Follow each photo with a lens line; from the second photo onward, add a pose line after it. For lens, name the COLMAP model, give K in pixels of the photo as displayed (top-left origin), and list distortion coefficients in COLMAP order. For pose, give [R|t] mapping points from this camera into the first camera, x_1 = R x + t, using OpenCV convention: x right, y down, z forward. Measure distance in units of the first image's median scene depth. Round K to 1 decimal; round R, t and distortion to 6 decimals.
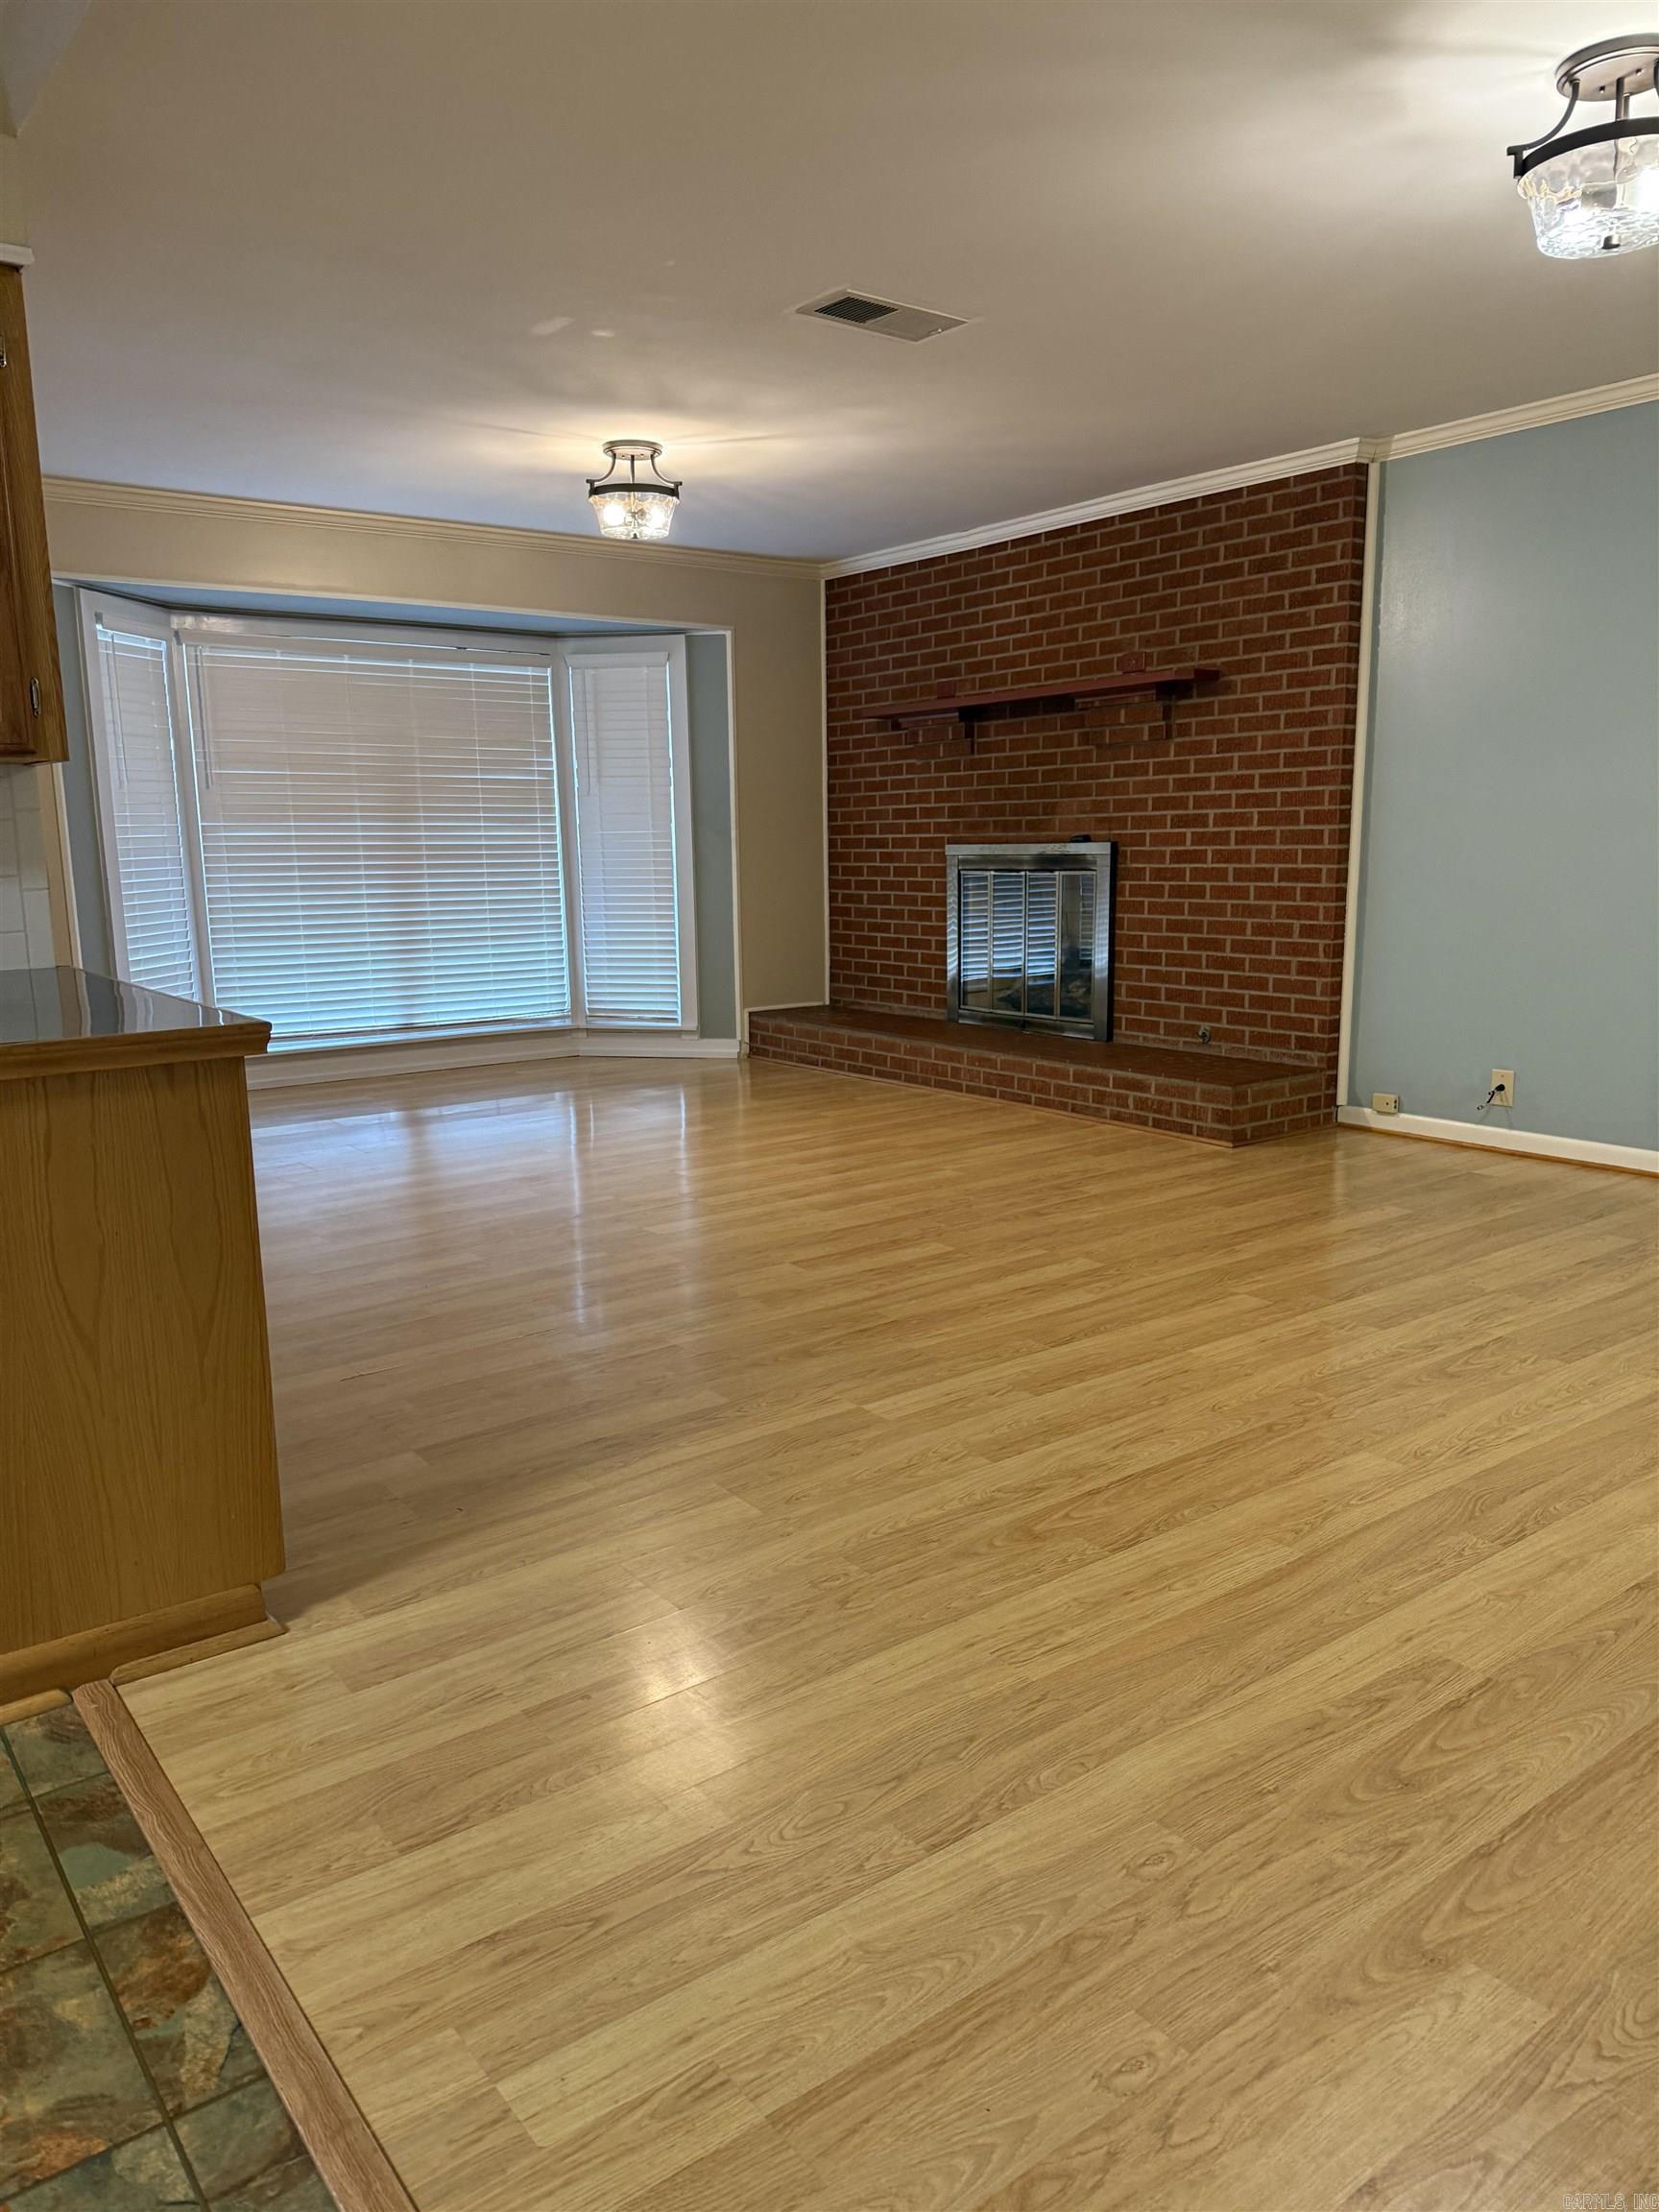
lens RADIAL K [[1550.5, 0, 793.2], [0, 1550.5, 1104.2], [0, 0, 1]] dist [0.118260, -0.188359]
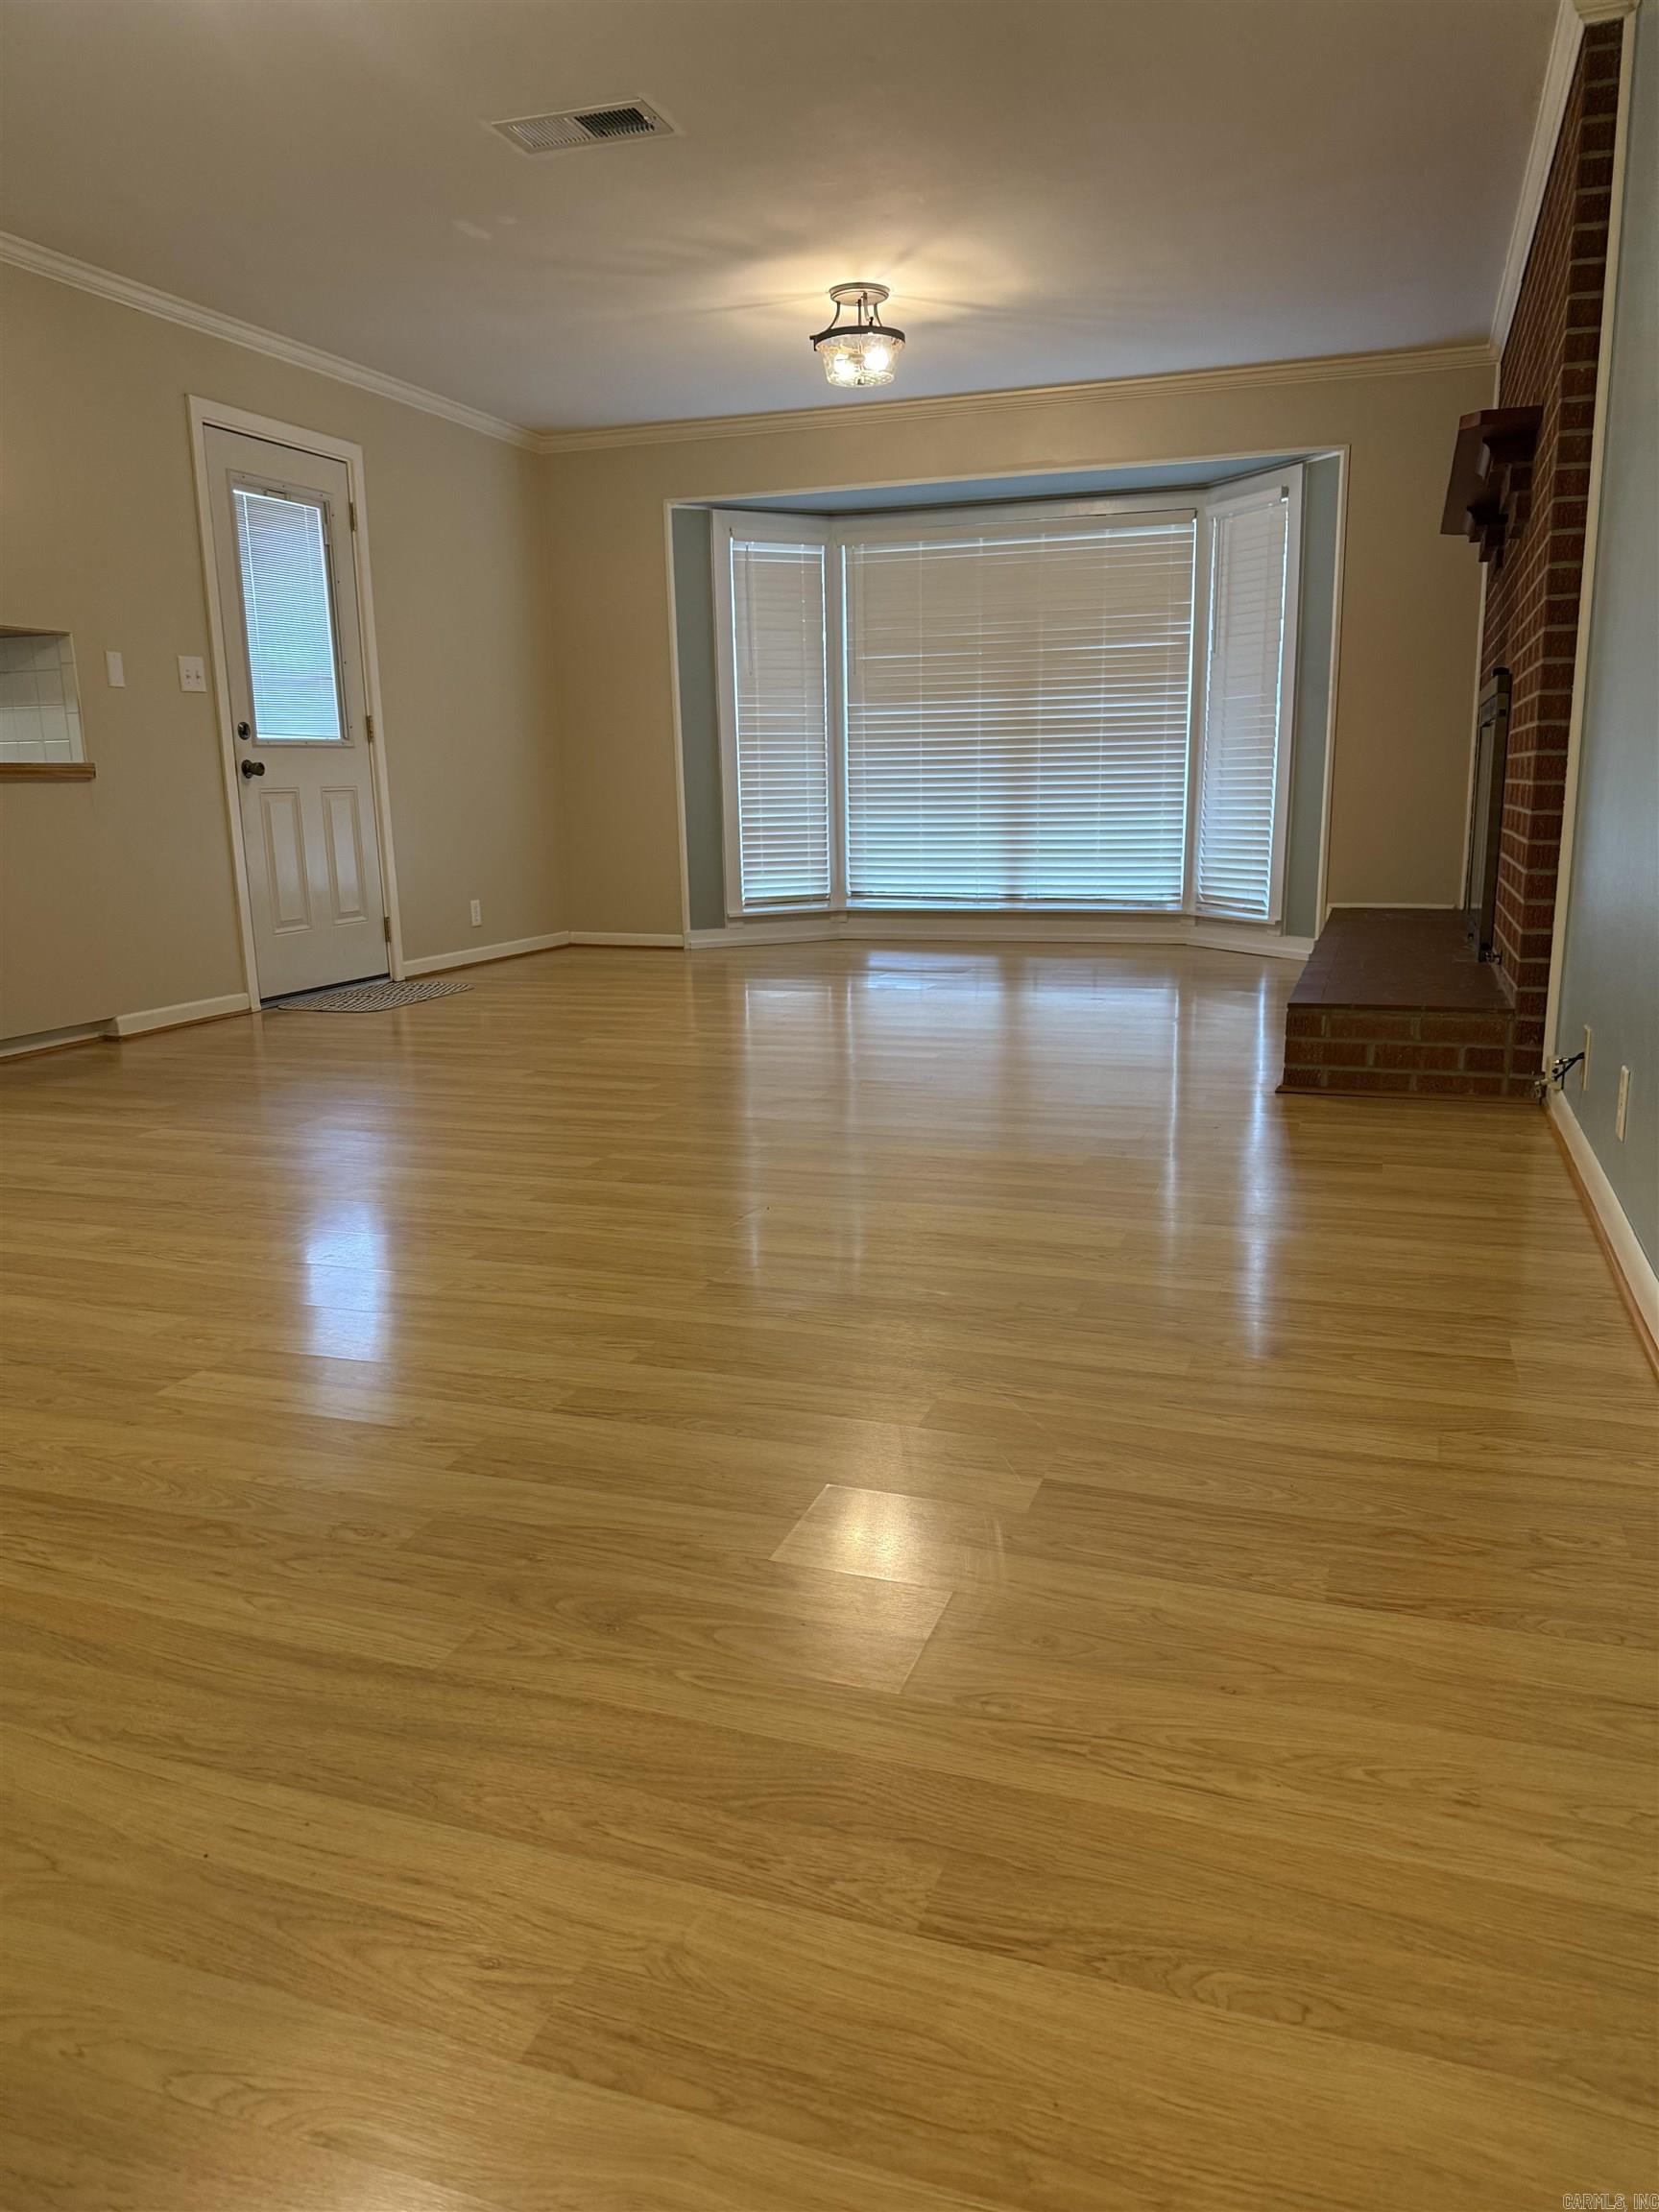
lens RADIAL K [[1536.3, 0, 821.1], [0, 1536.3, 1117.8], [0, 0, 1]] dist [0.140449, -0.238718]
pose [[0.552545, 0.180445, -0.813716, 0.660848], [-0.137898, 0.982620, 0.124262, -0.017943], [0.821996, 0.043550, 0.567825, 0.368165]]
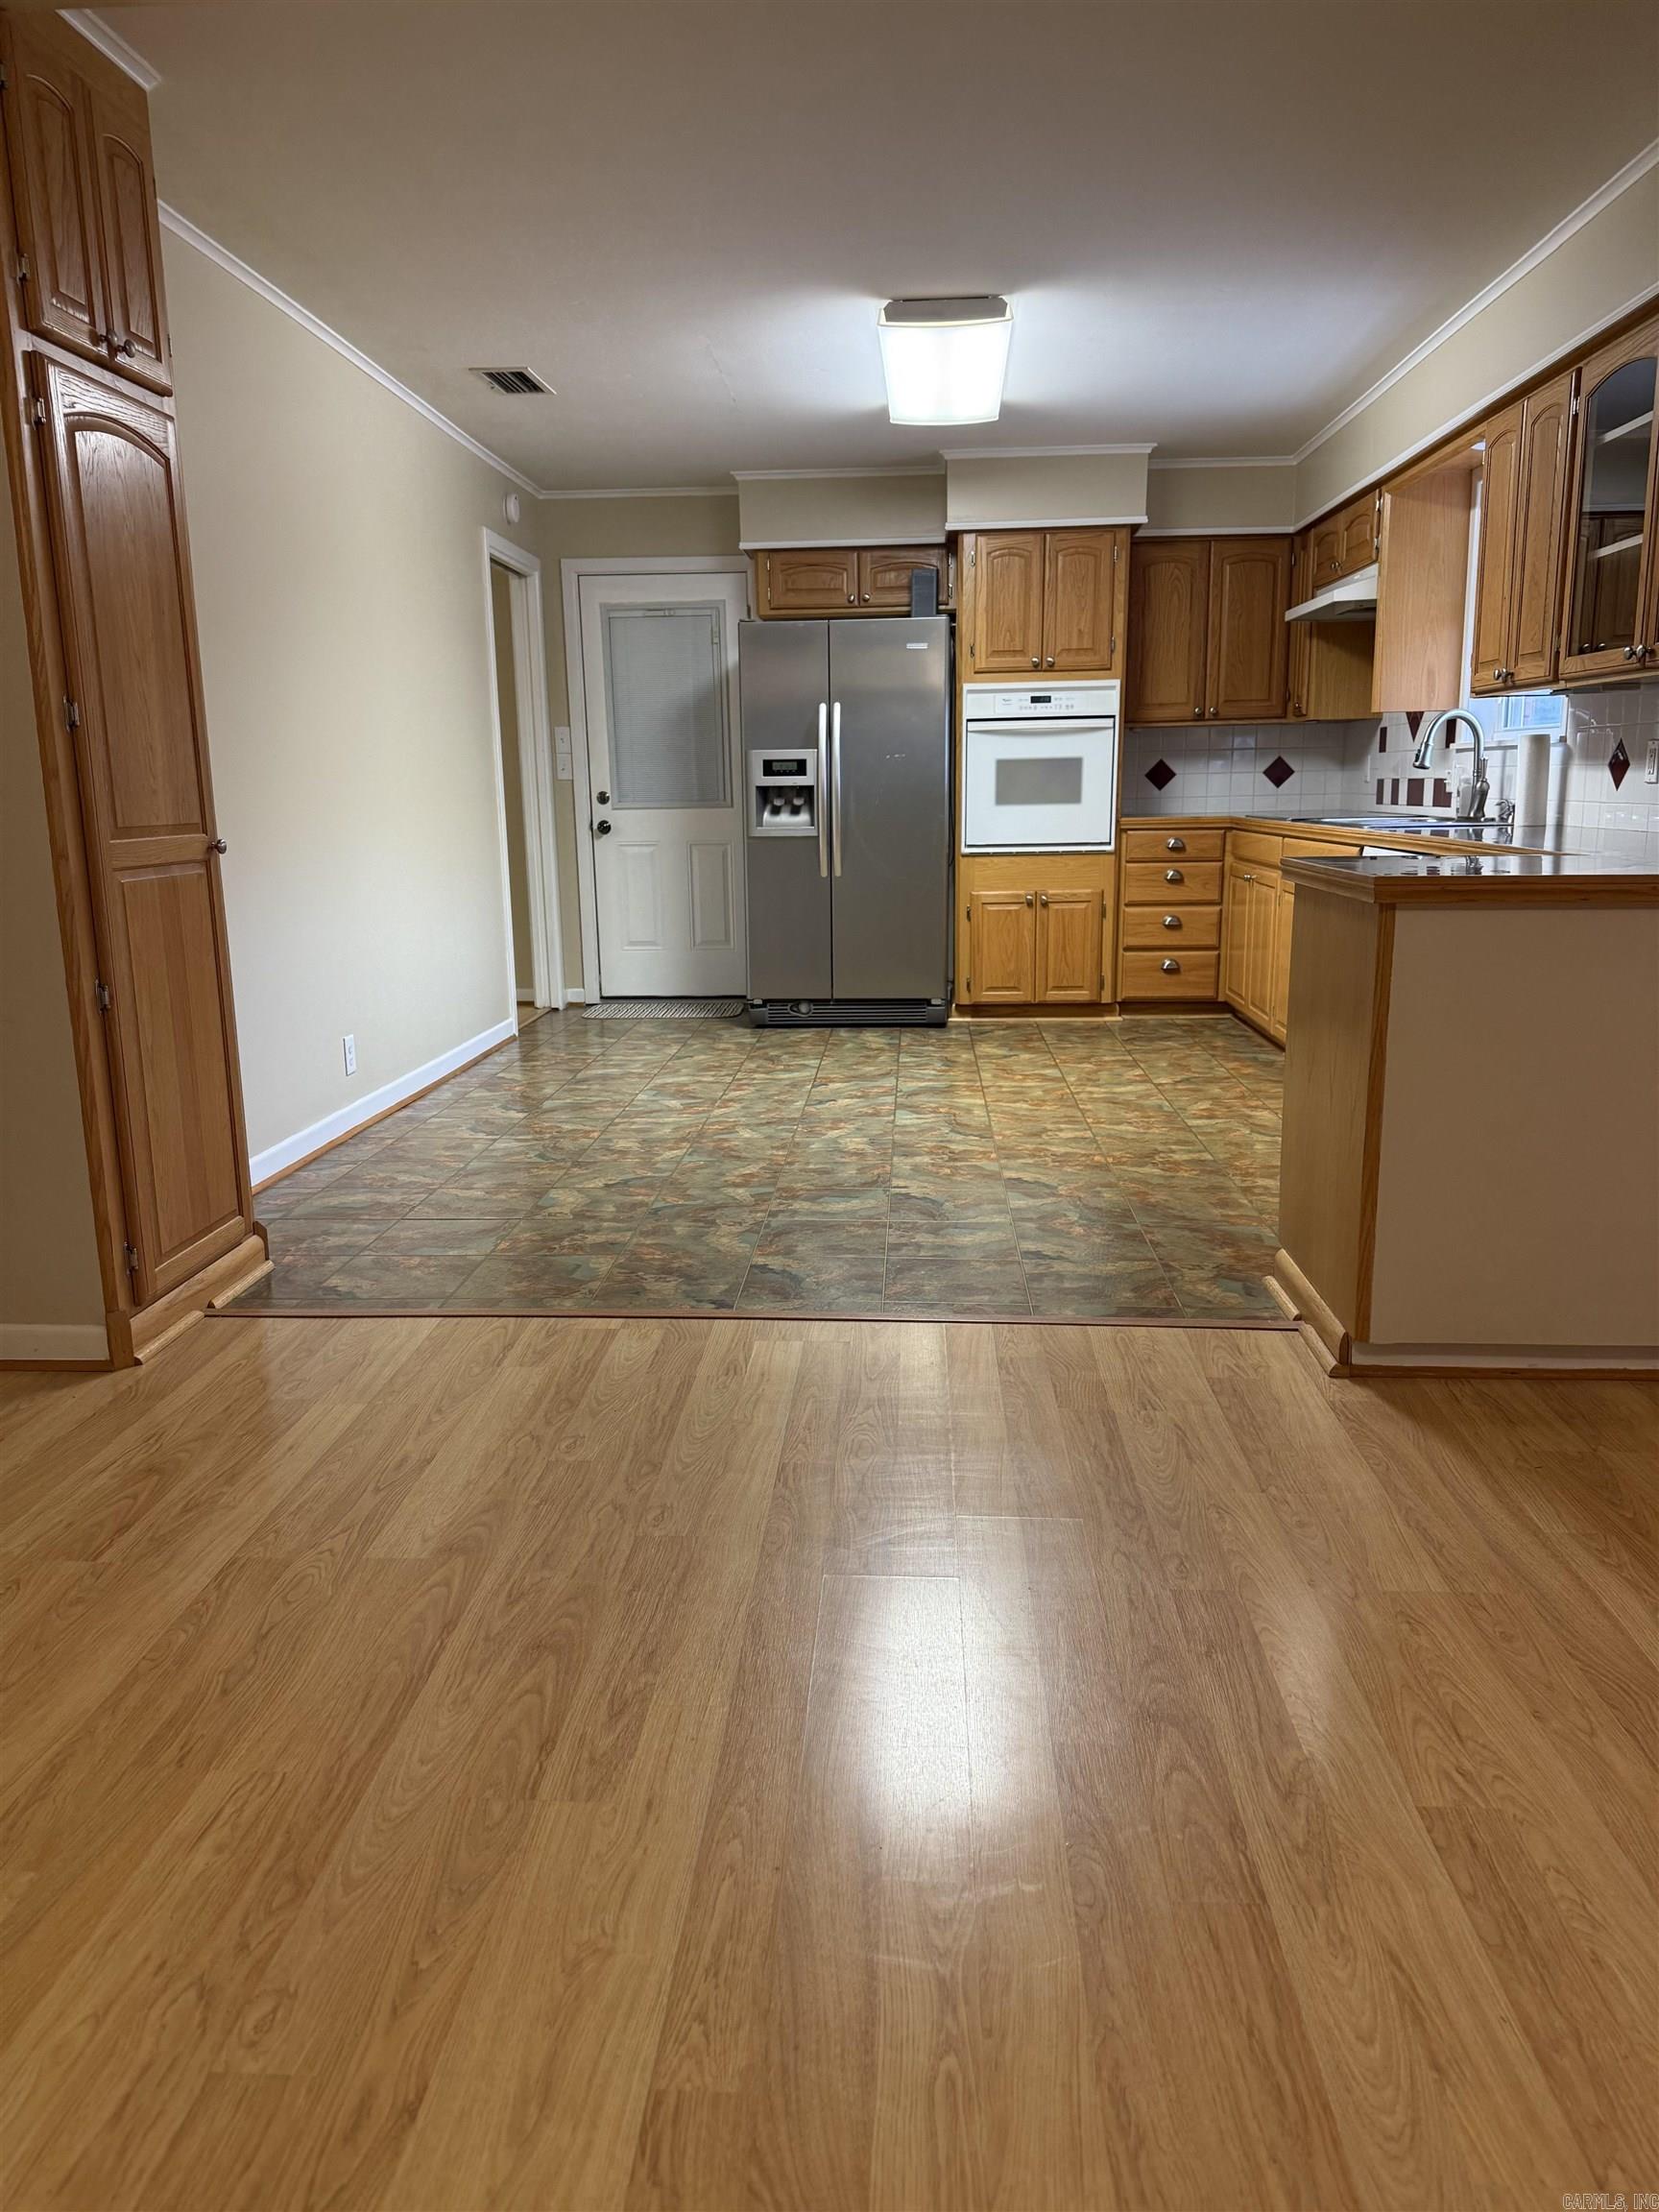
lens RADIAL K [[1536.3, 0, 821.1], [0, 1536.3, 1117.8], [0, 0, 1]] dist [0.140449, -0.238718]
pose [[-0.643355, 0.184894, -0.742905, 0.298010], [-0.115714, 0.935764, 0.333101, -0.079794], [0.756772, 0.300267, -0.580634, 0.502154]]
